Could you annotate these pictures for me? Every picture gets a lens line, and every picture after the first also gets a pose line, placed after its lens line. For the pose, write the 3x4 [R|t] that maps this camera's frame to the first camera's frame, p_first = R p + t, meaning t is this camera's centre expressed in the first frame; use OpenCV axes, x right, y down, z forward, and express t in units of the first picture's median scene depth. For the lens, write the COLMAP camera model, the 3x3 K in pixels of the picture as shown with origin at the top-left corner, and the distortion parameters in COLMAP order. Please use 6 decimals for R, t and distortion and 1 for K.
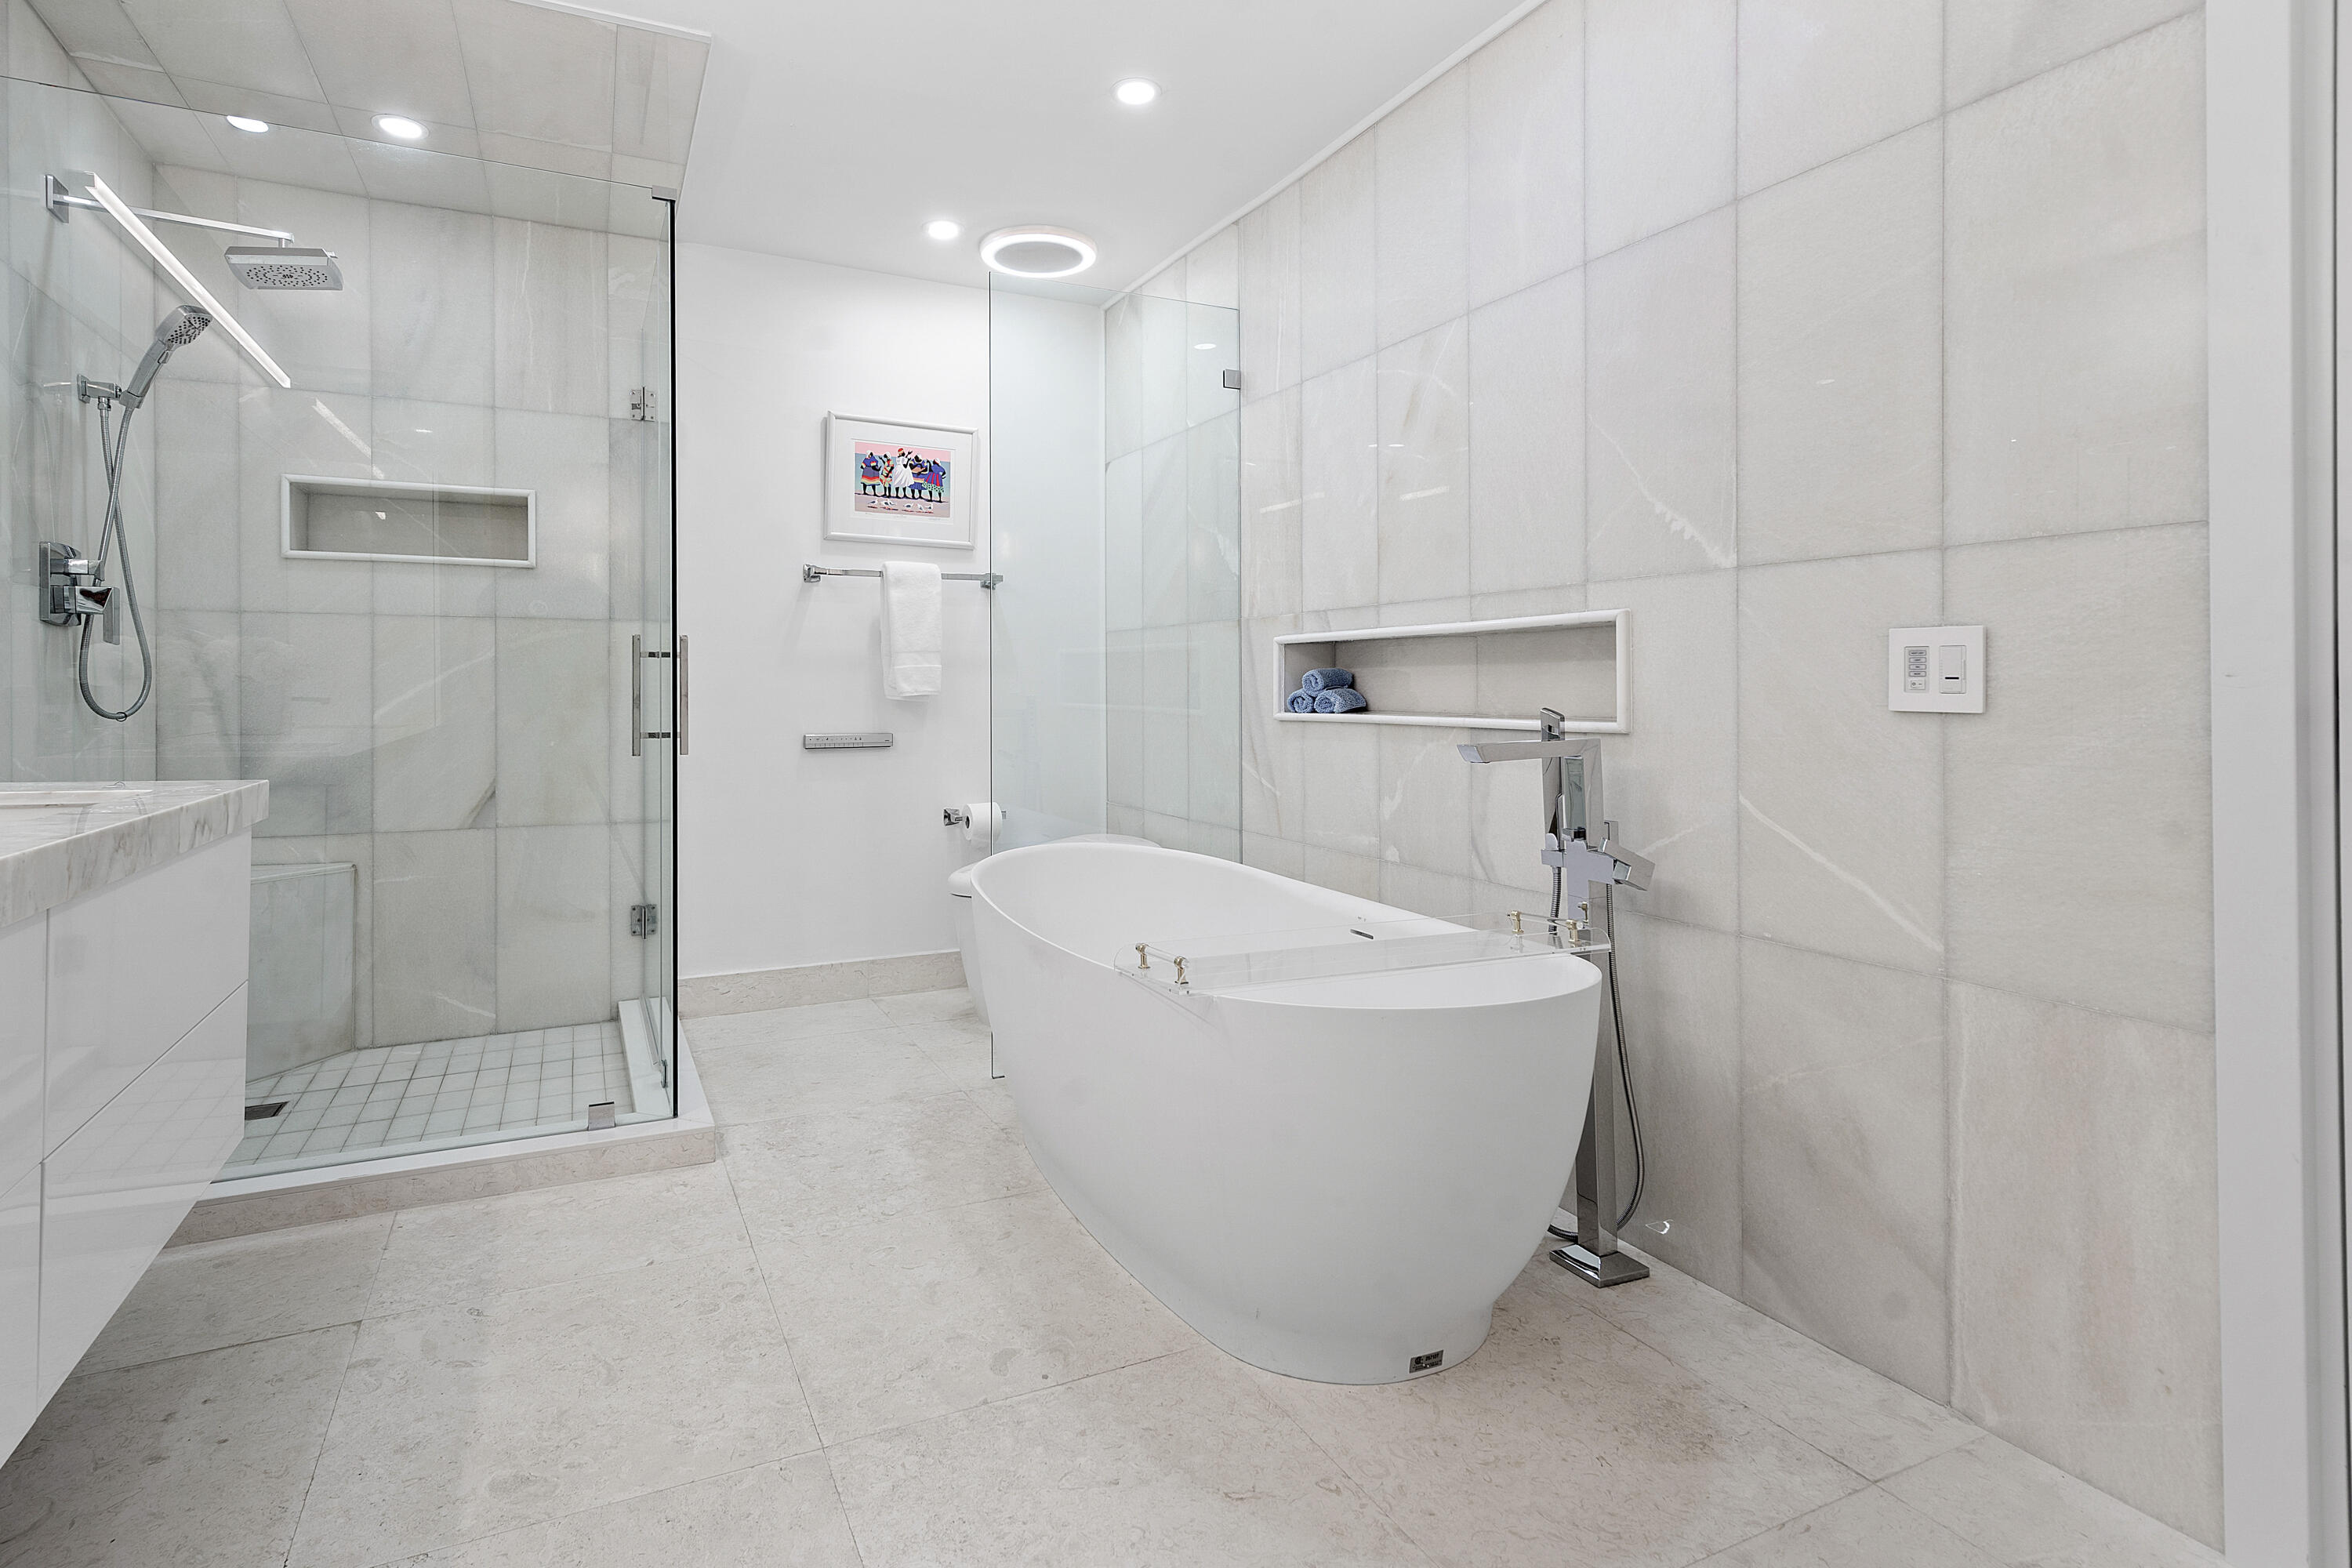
lens RADIAL K [[1180.4, 0, 1090.4], [0, 1180.4, 692.8], [0, 0, 1]] dist [0.010391, -0.000483]
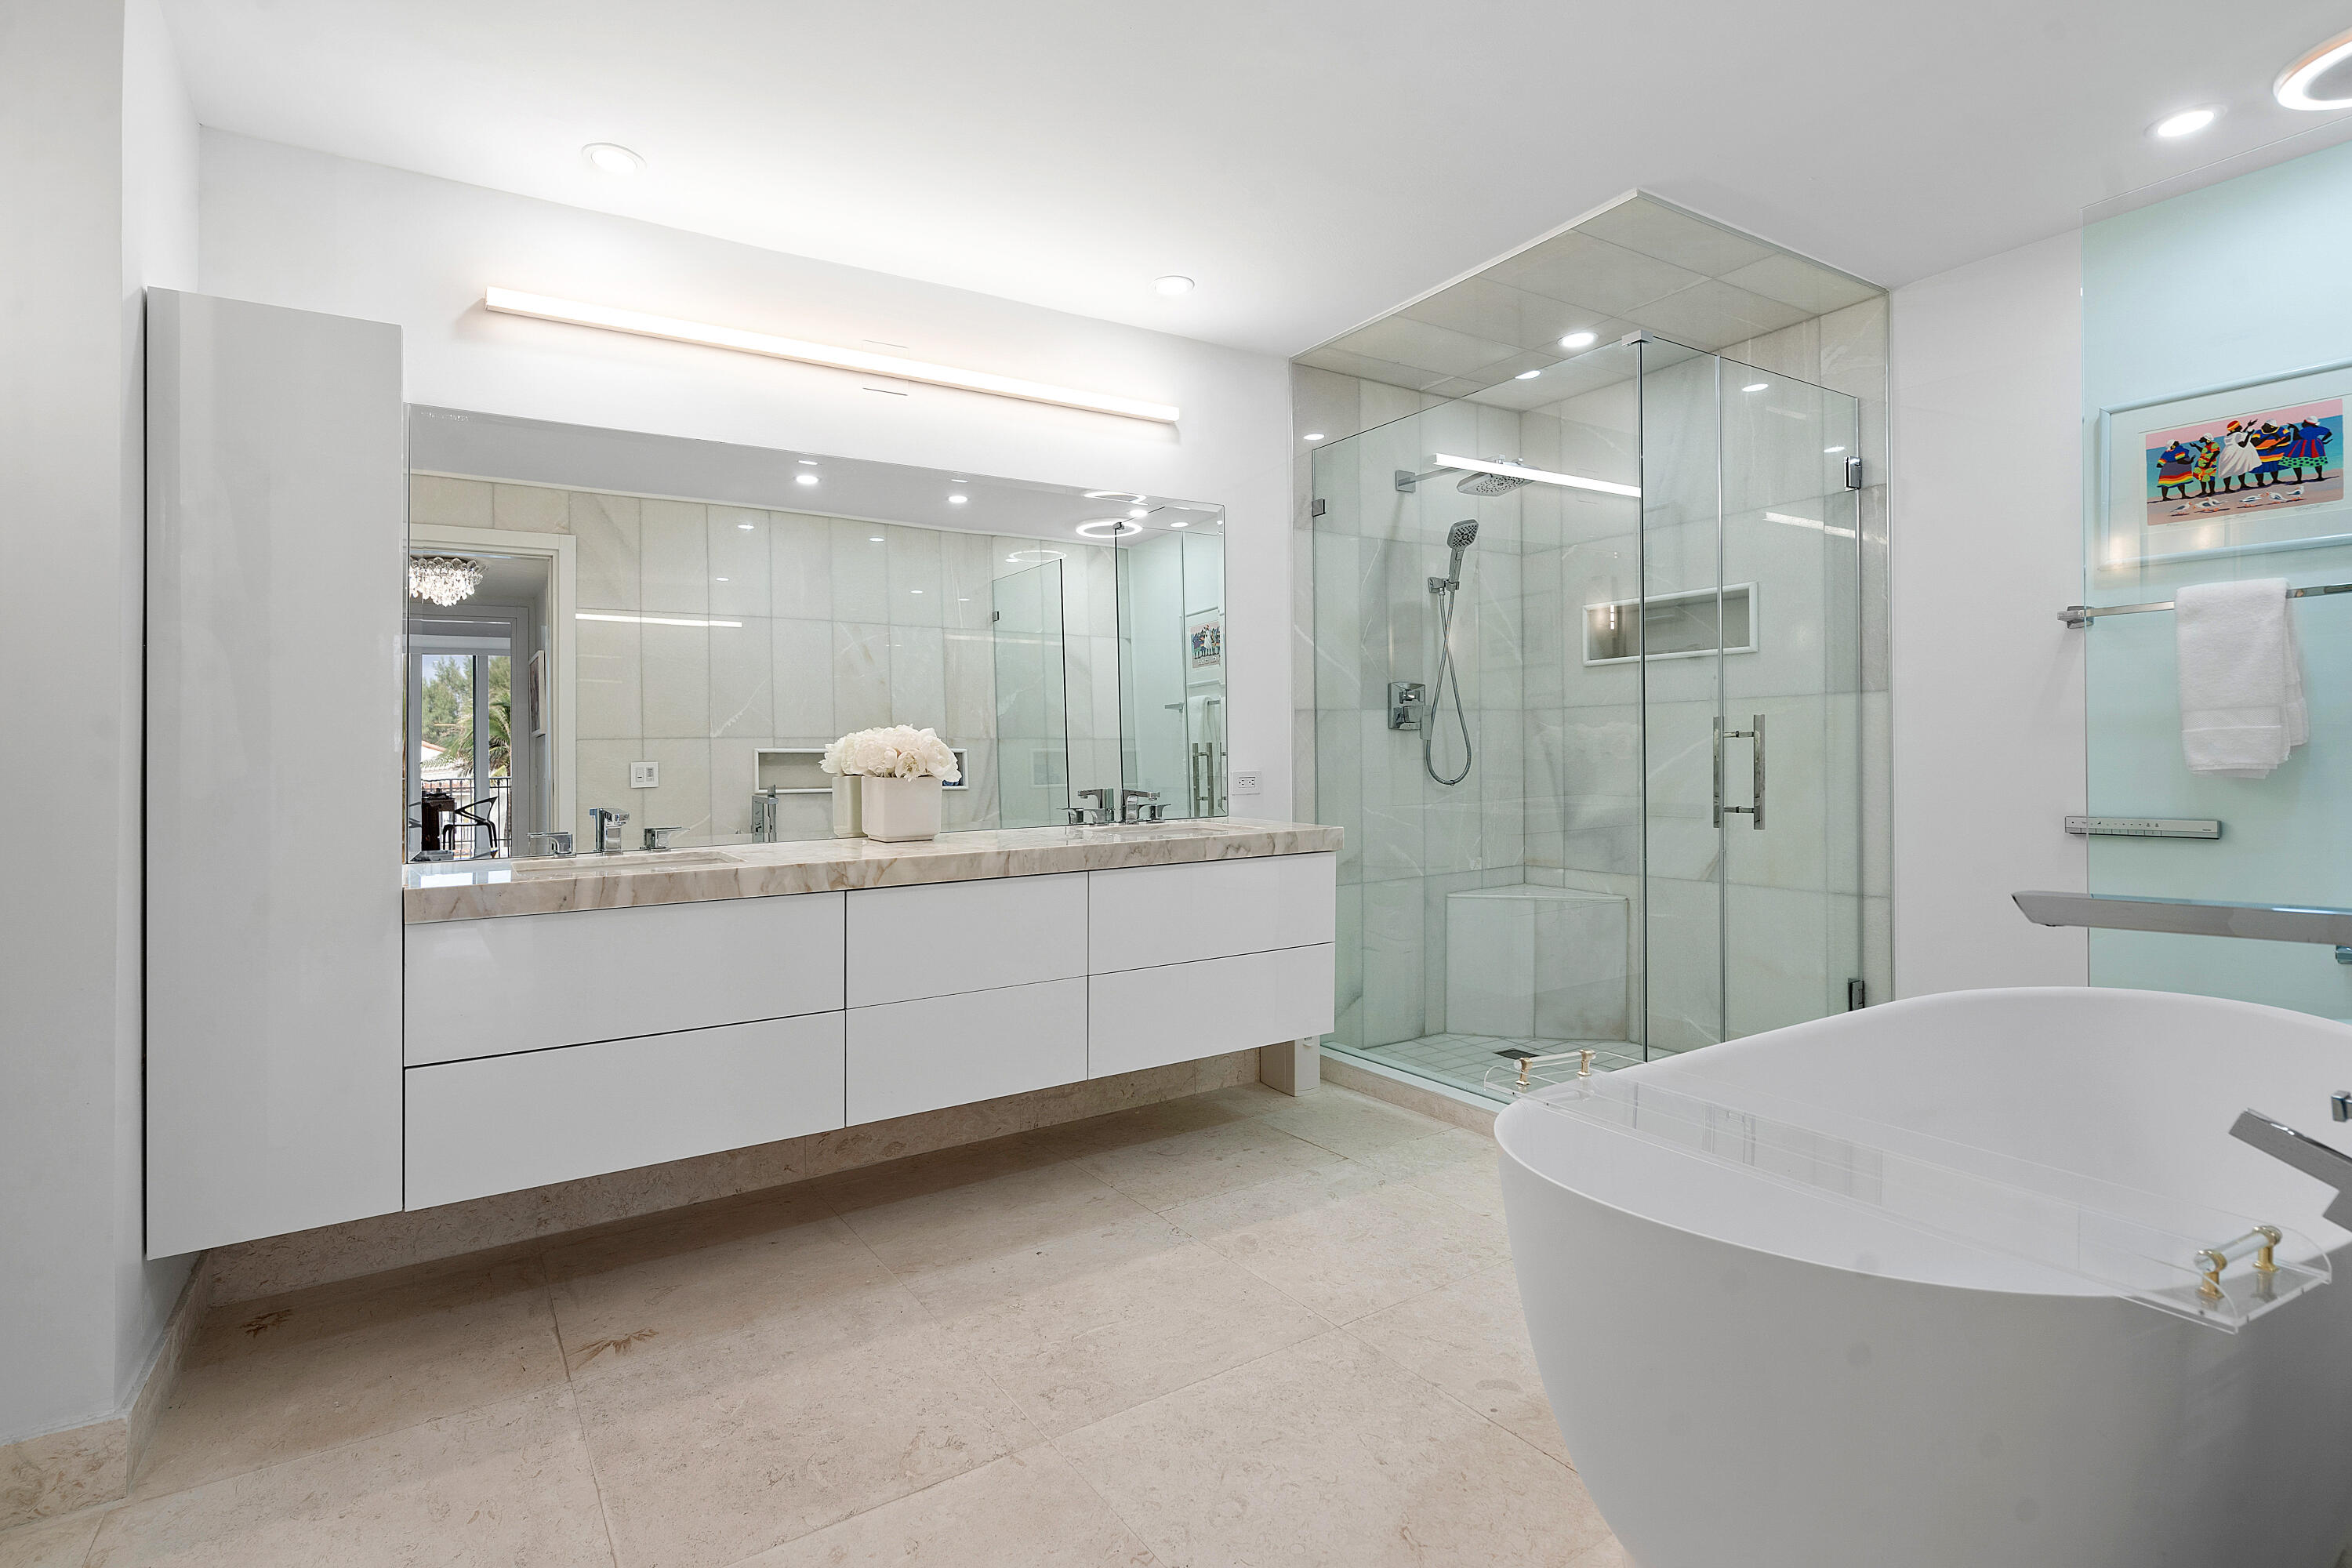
lens RADIAL K [[1126.9, 0, 1094.7], [0, 1126.9, 734.8], [0, 0, 1]] dist [-0.003405, 0.002170]
pose [[0.105892, -0.020283, -0.994171, 0.592191], [0.018867, 0.999653, -0.018385, -0.024094], [0.994199, -0.016810, 0.106238, 0.320369]]
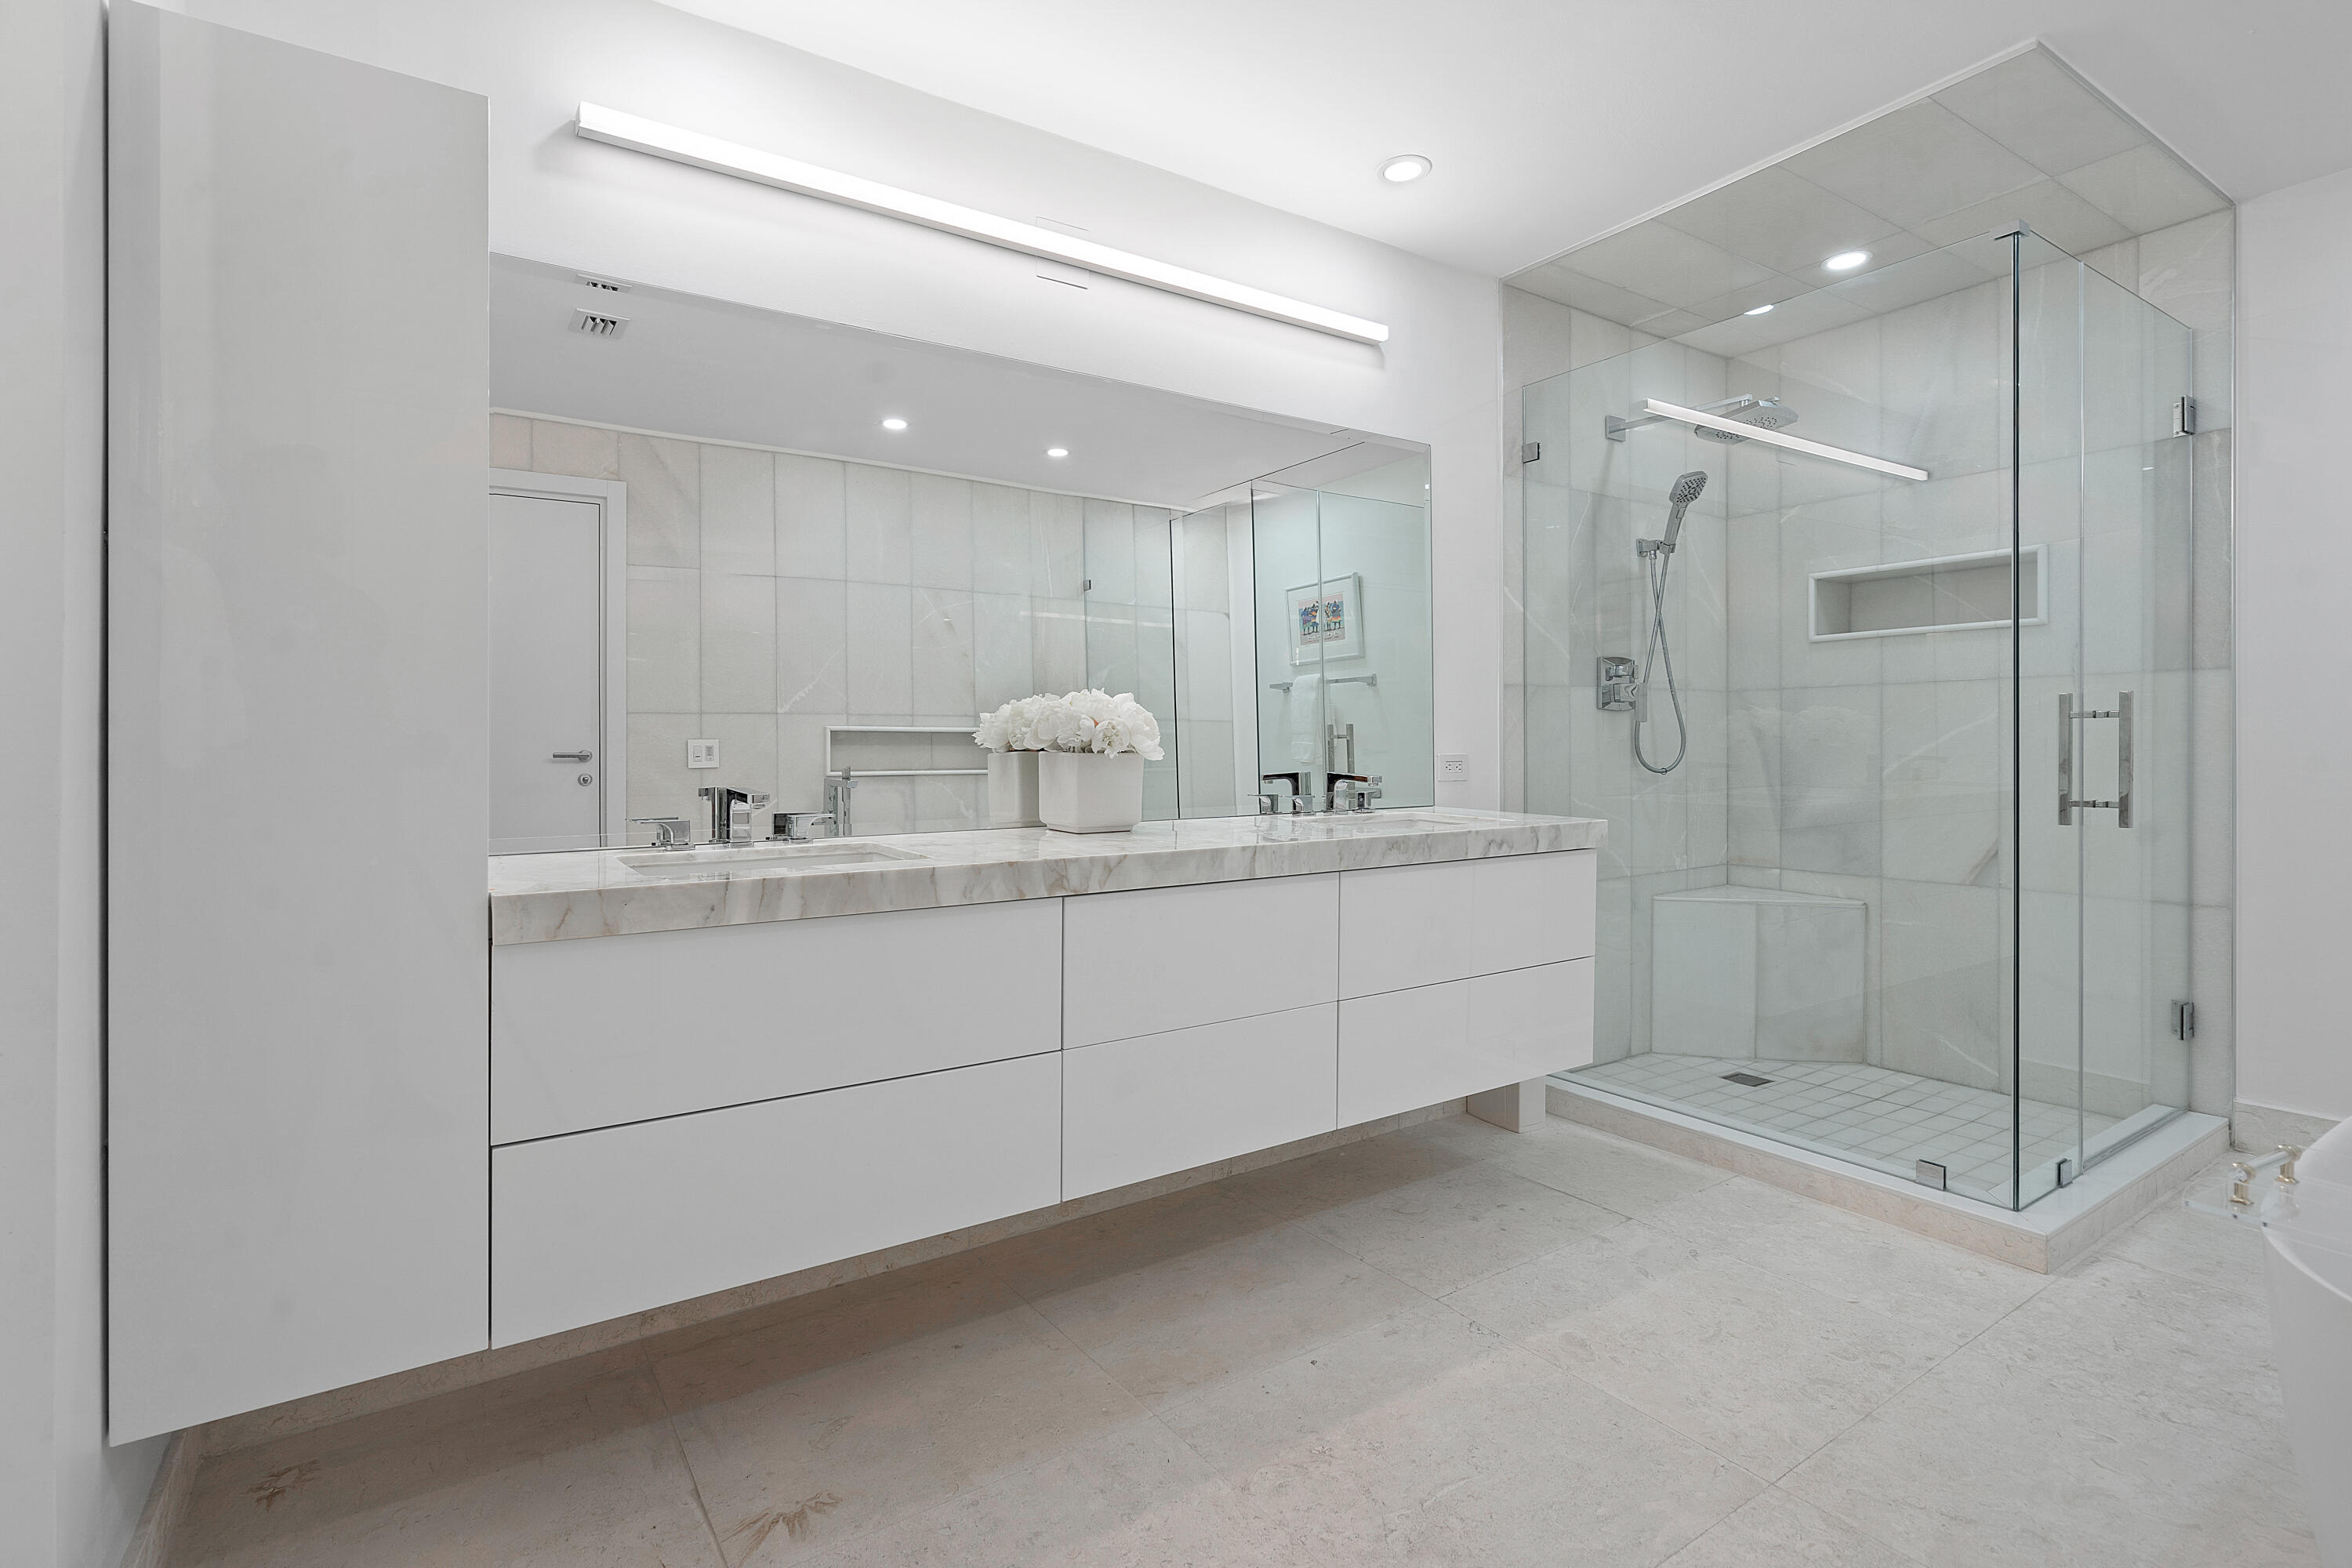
lens RADIAL K [[1099.2, 0, 1149.3], [0, 1099.2, 744.4], [0, 0, 1]] dist [-0.005193, 0.003271]
pose [[0.158653, -0.002830, -0.987330, 0.352976], [0.005884, 0.999981, -0.001921, -0.012137], [0.987317, -0.005505, 0.158666, 0.163144]]
